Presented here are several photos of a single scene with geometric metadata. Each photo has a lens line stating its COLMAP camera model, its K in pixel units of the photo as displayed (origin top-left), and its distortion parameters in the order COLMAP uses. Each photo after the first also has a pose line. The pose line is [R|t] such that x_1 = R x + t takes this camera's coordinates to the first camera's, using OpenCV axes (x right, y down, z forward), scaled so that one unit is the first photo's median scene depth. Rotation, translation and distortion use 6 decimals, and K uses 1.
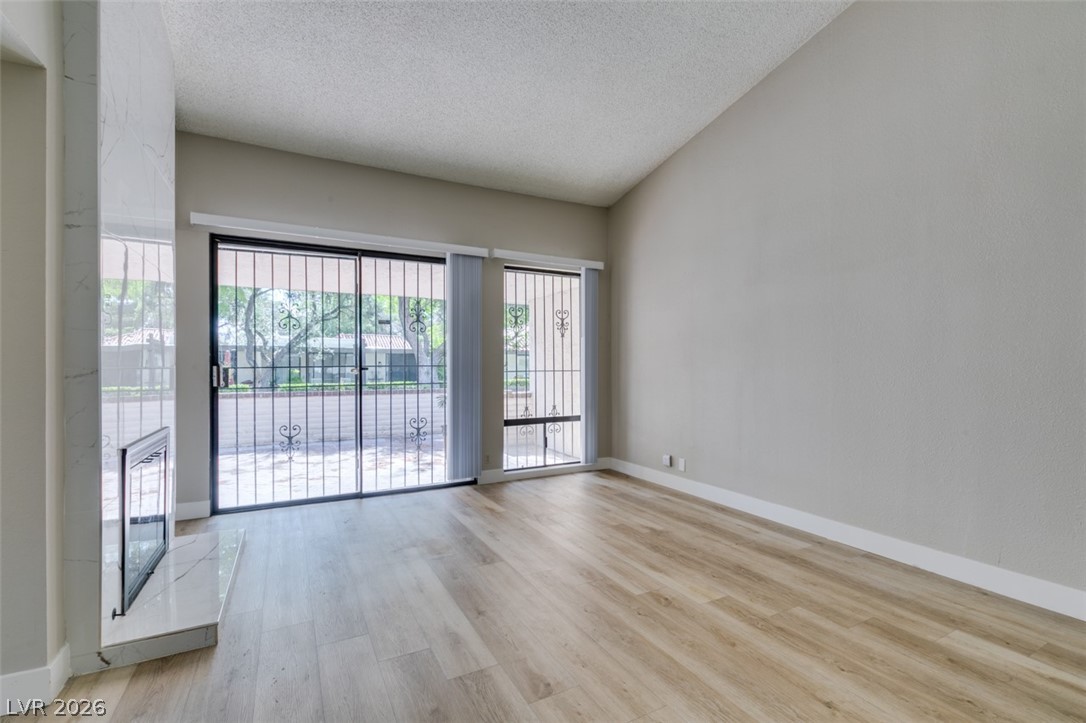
lens RADIAL K [[483.8, 0, 540.6], [0, 483.8, 365.8], [0, 0, 1]] dist [0.003025, -0.004024]
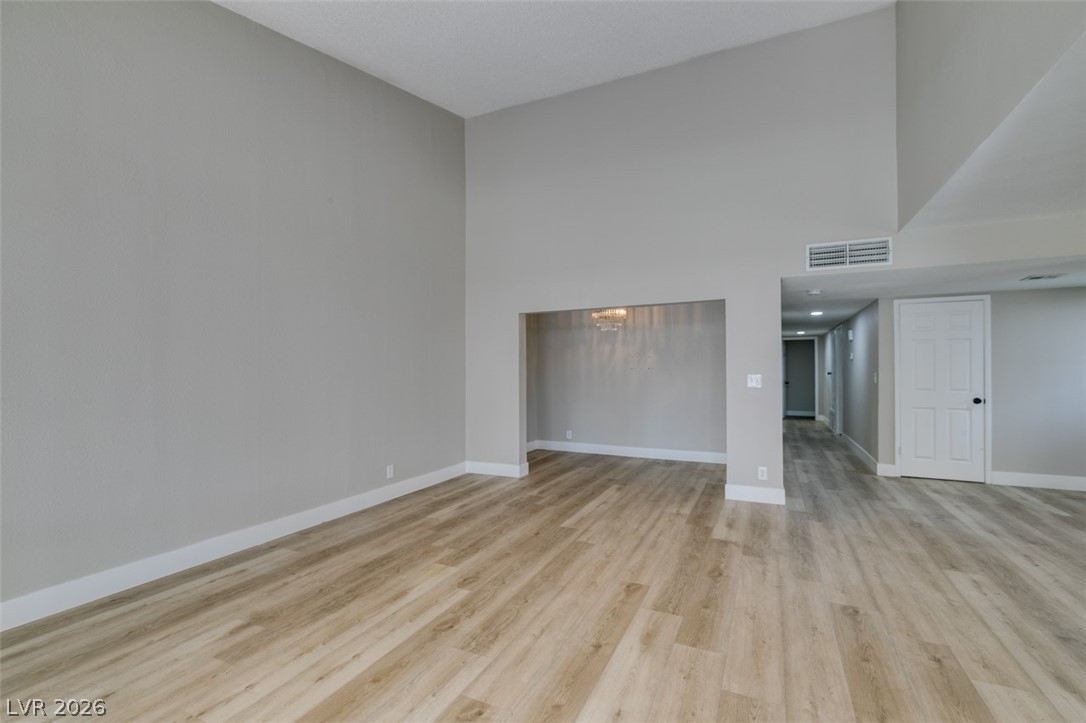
lens RADIAL K [[483.8, 0, 540.6], [0, 483.8, 365.8], [0, 0, 1]] dist [0.003025, -0.004024]
pose [[-0.598347, 0.008794, 0.801189, -0.469854], [0.003361, 0.999959, -0.008466, 0.002243], [-0.801230, -0.002373, -0.598351, 0.977970]]
